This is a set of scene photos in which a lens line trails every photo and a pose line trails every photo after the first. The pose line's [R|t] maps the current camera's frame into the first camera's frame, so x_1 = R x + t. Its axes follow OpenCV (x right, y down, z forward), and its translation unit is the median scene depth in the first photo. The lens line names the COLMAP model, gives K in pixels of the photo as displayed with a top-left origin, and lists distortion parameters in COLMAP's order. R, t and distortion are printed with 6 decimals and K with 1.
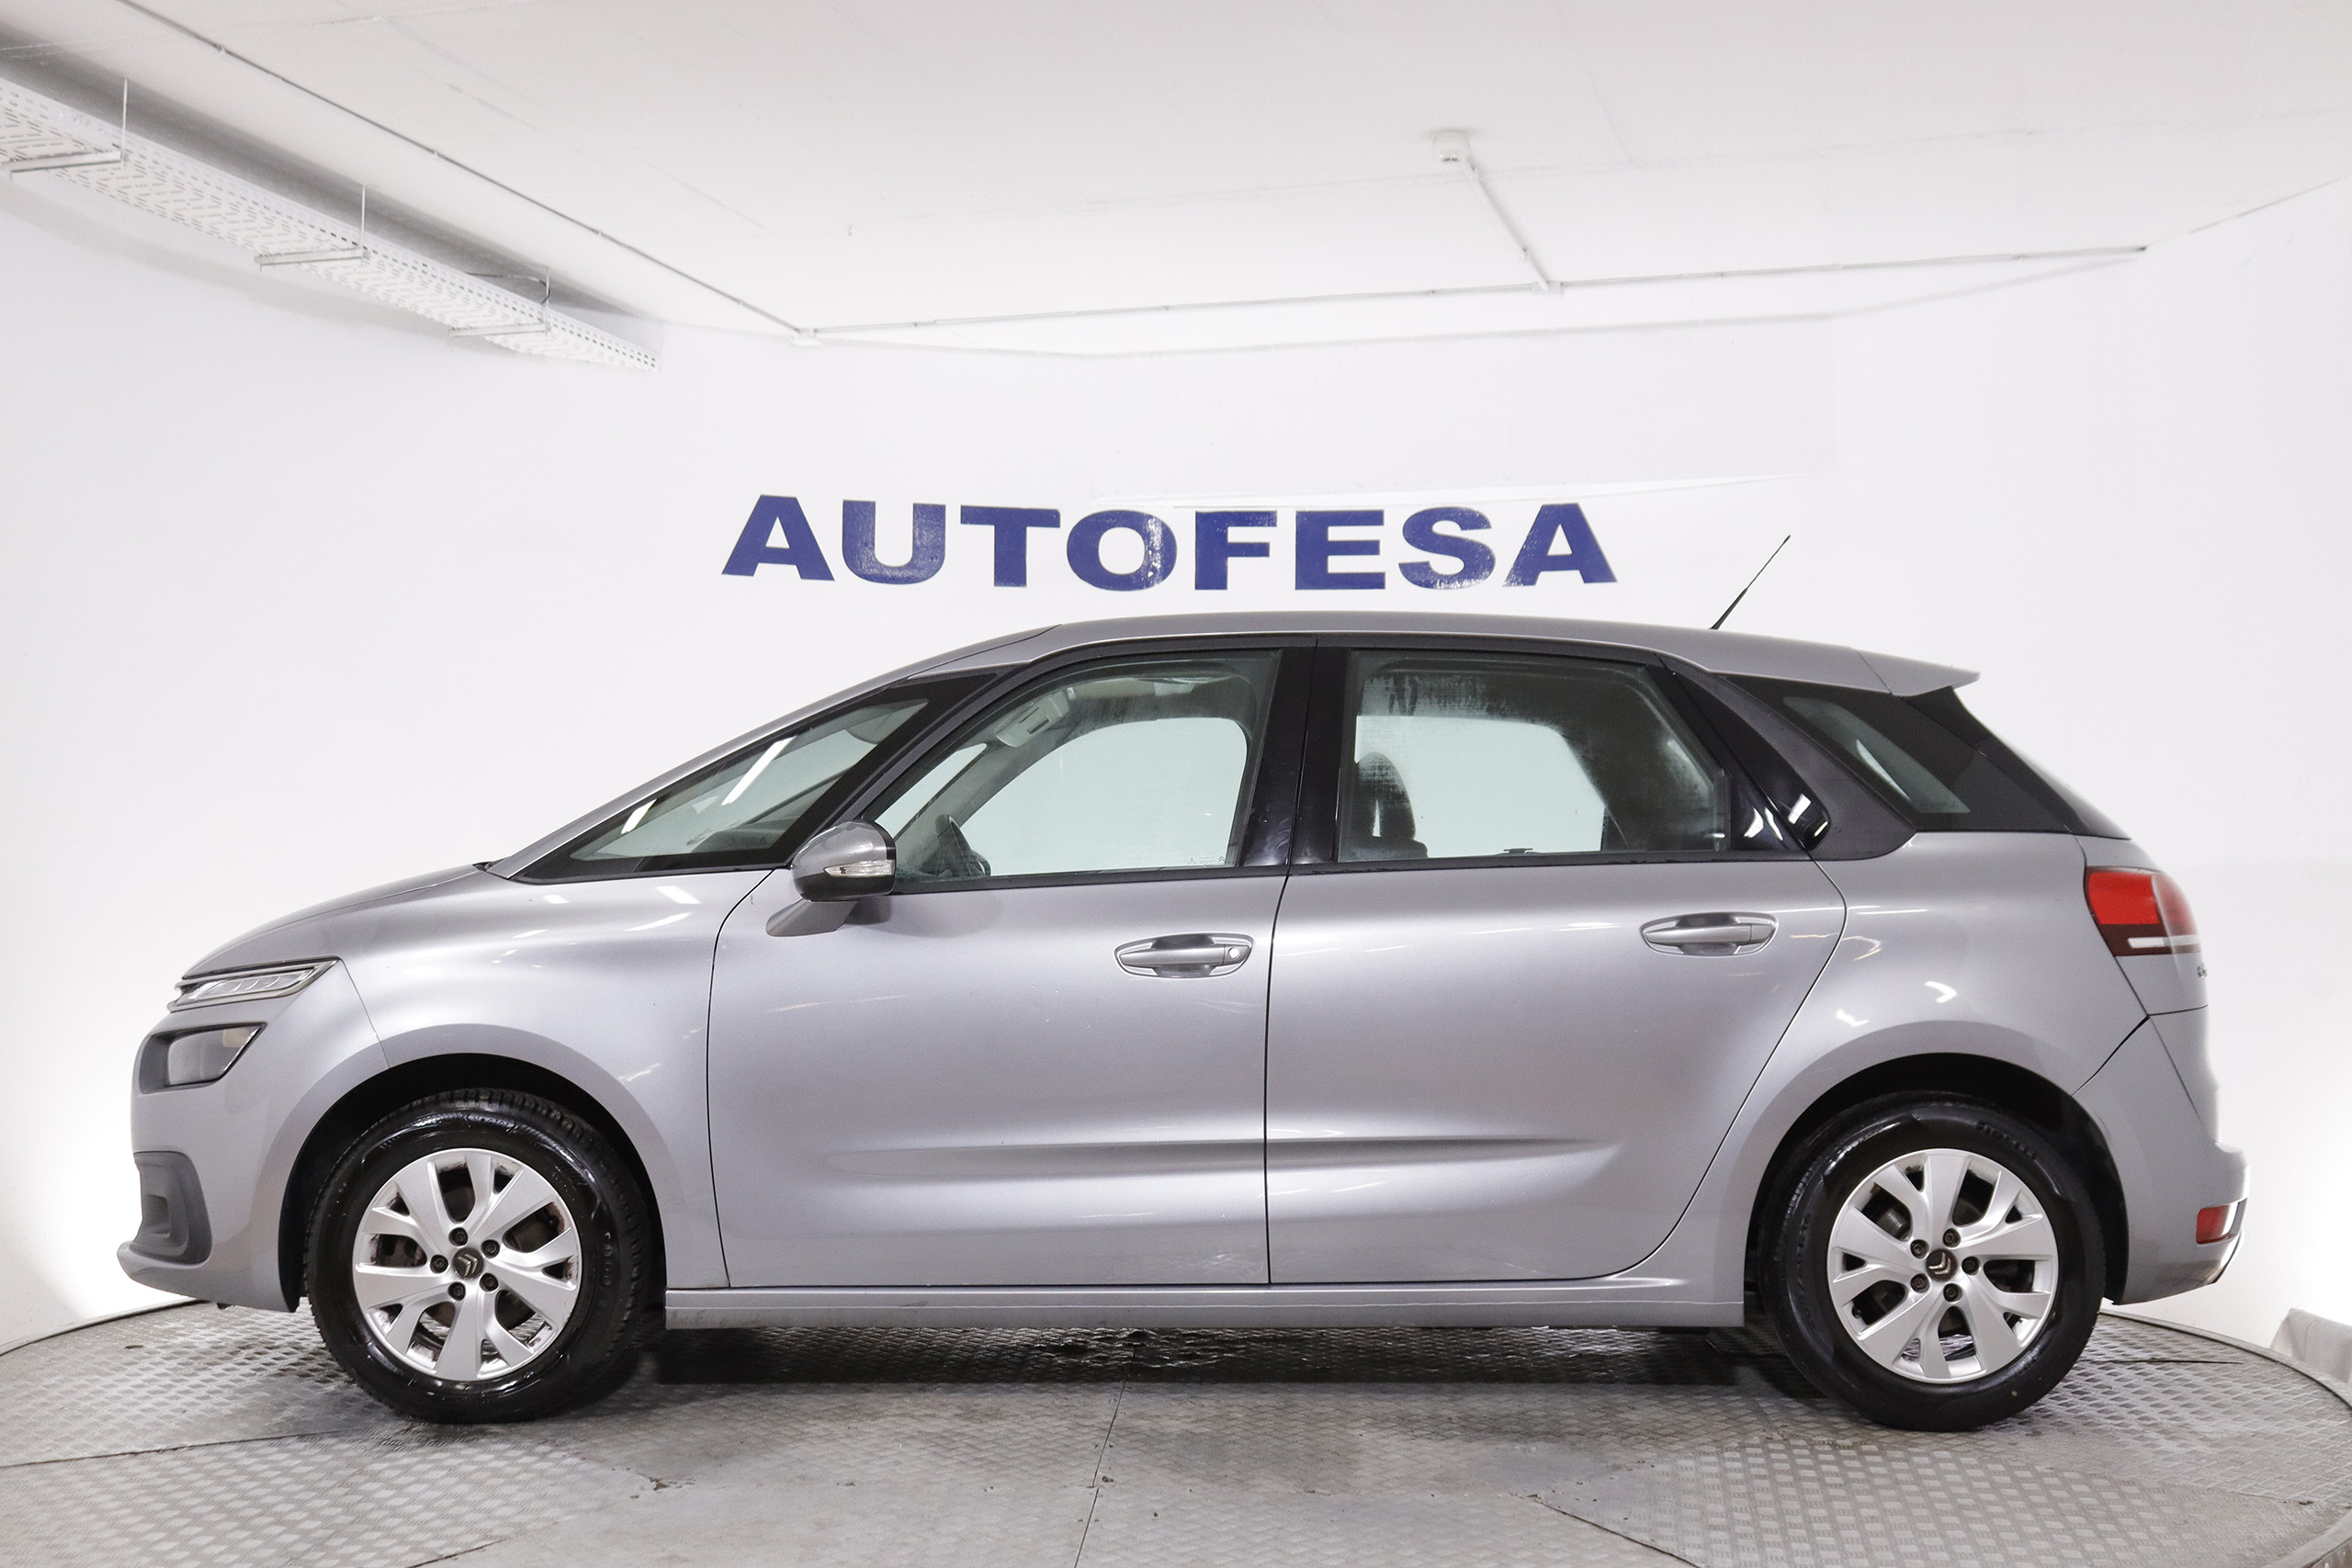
lens RADIAL K [[2688.8, 0, 1176.0], [0, 2688.8, 784.0], [0, 0, 1]] dist [-0.117006, 0.140371]
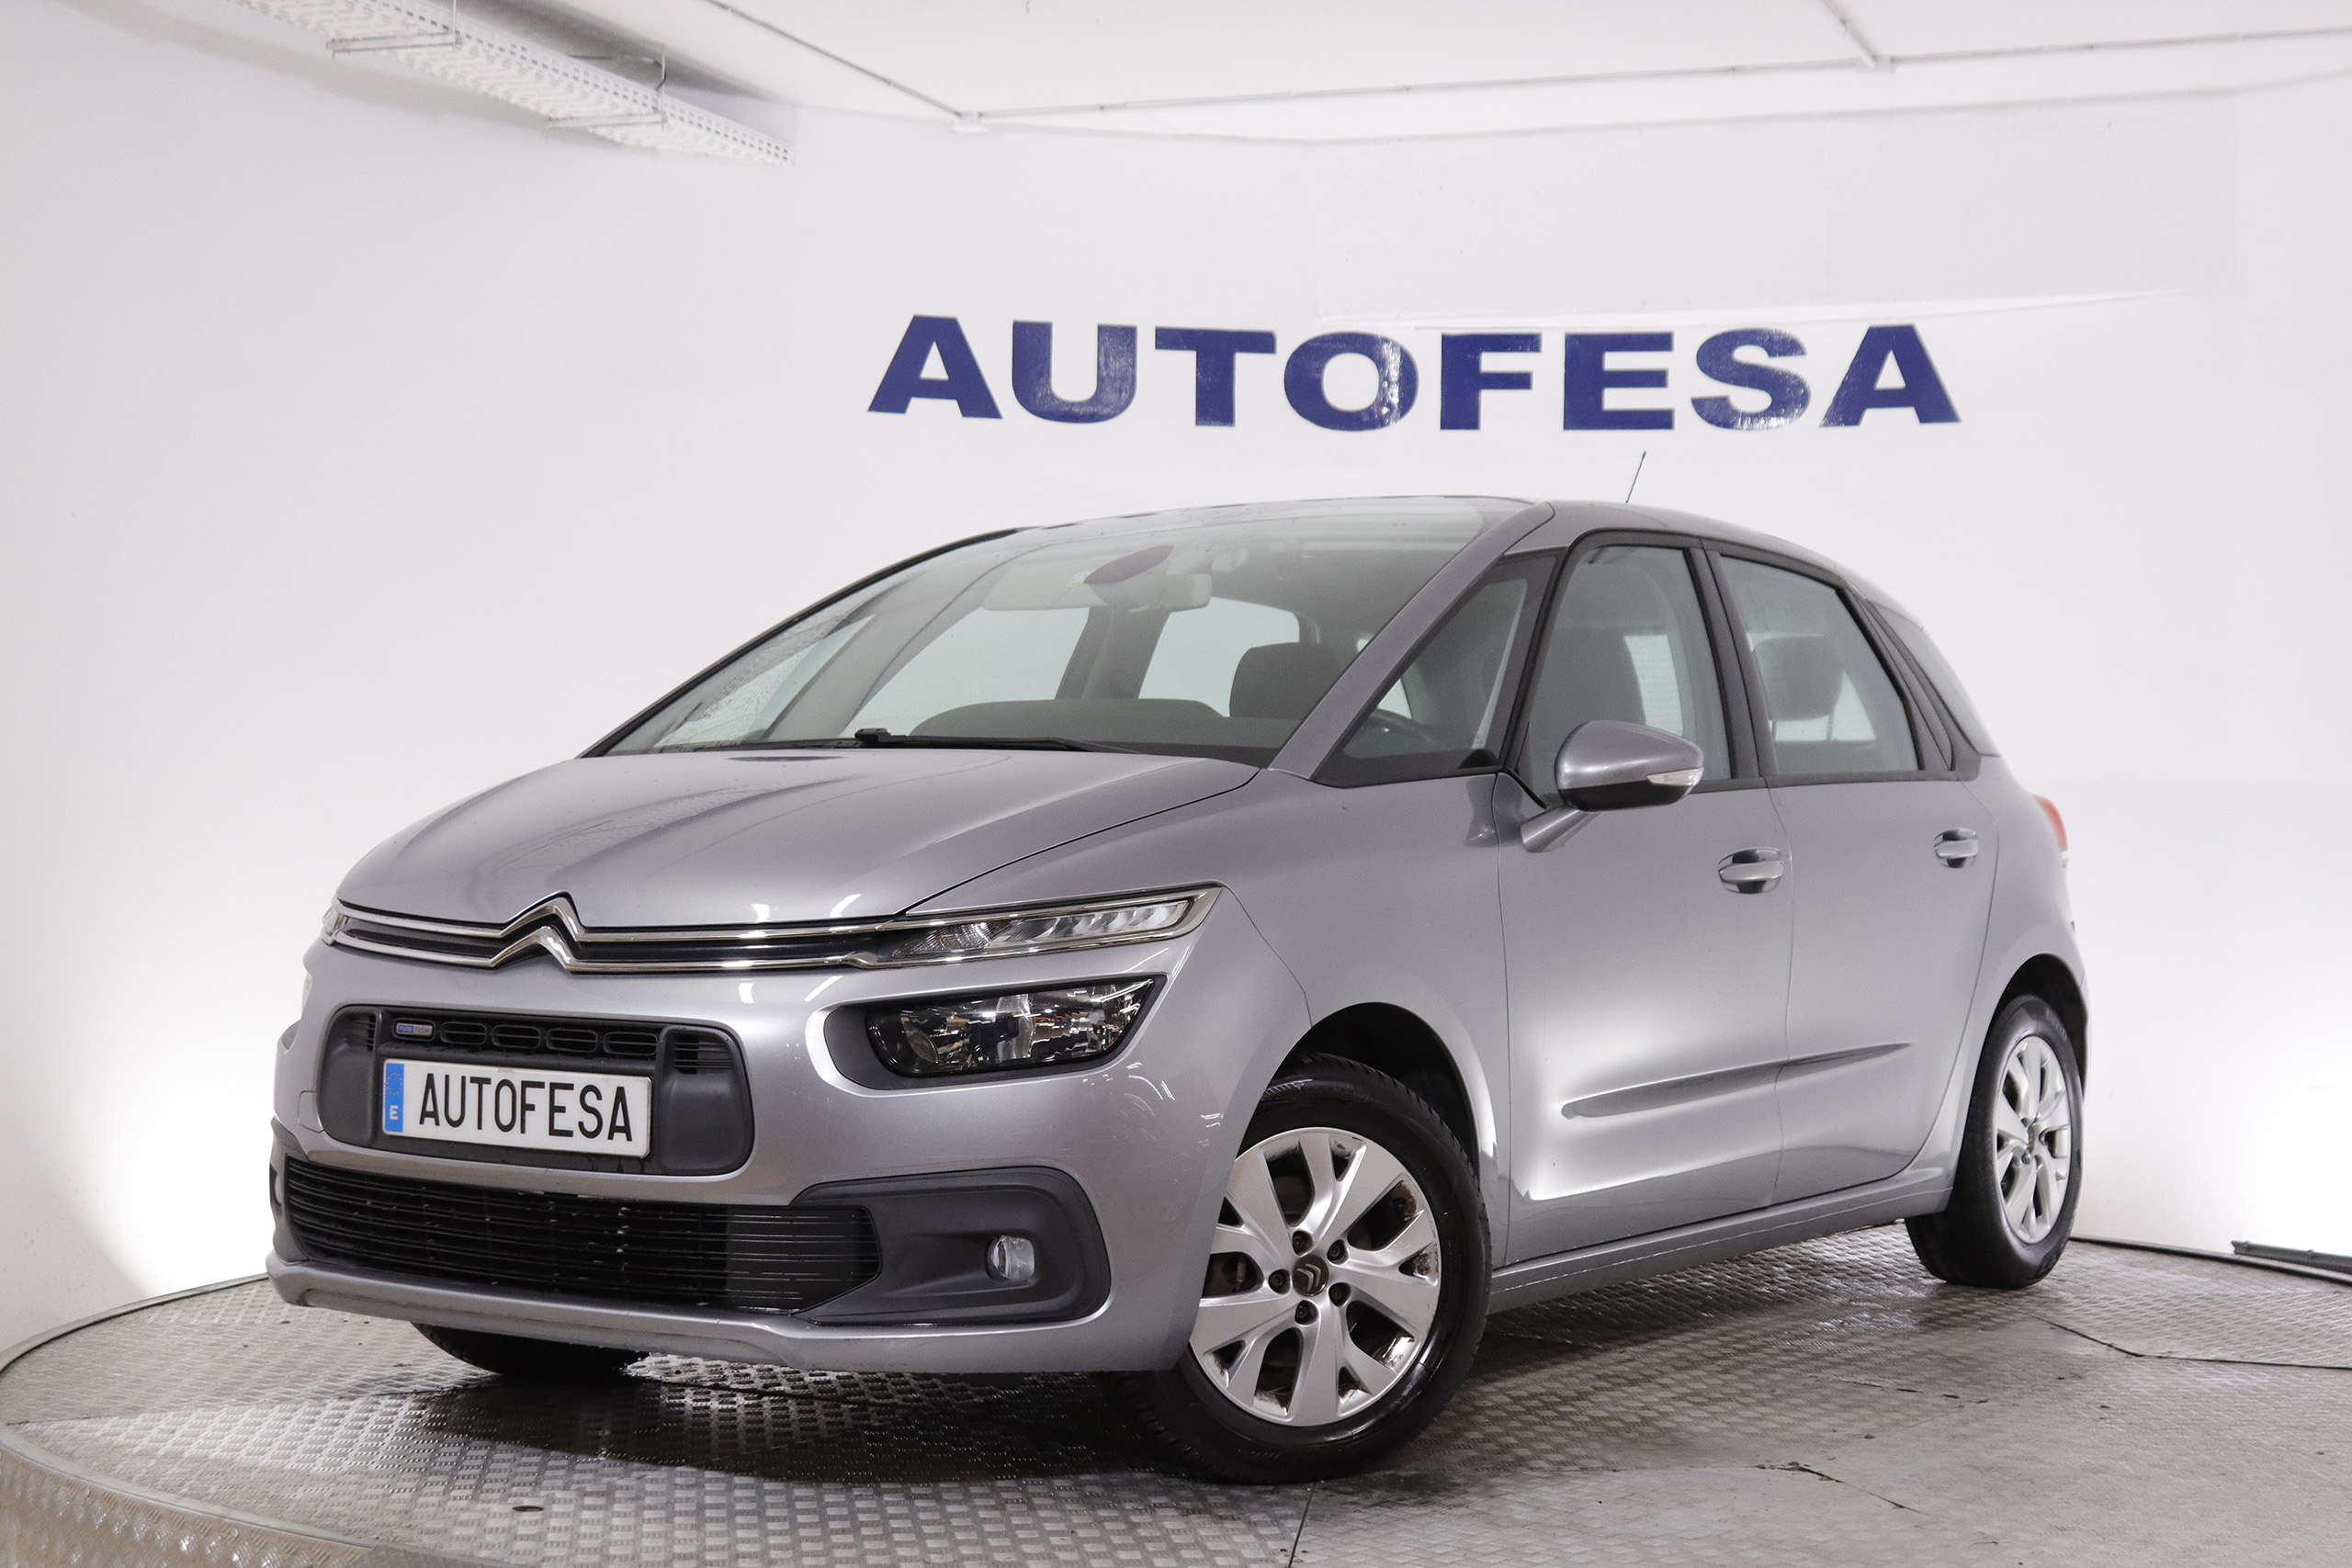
lens RADIAL K [[3598.2, 0, 1176.0], [0, 3598.2, 784.0], [0, 0, 1]] dist [-0.025157, 0.053783]
pose [[0.997611, 0.008384, -0.068576, 0.003194], [-0.005871, 0.999307, 0.036770, -0.004704], [0.068837, -0.036279, 0.996968, -0.111101]]
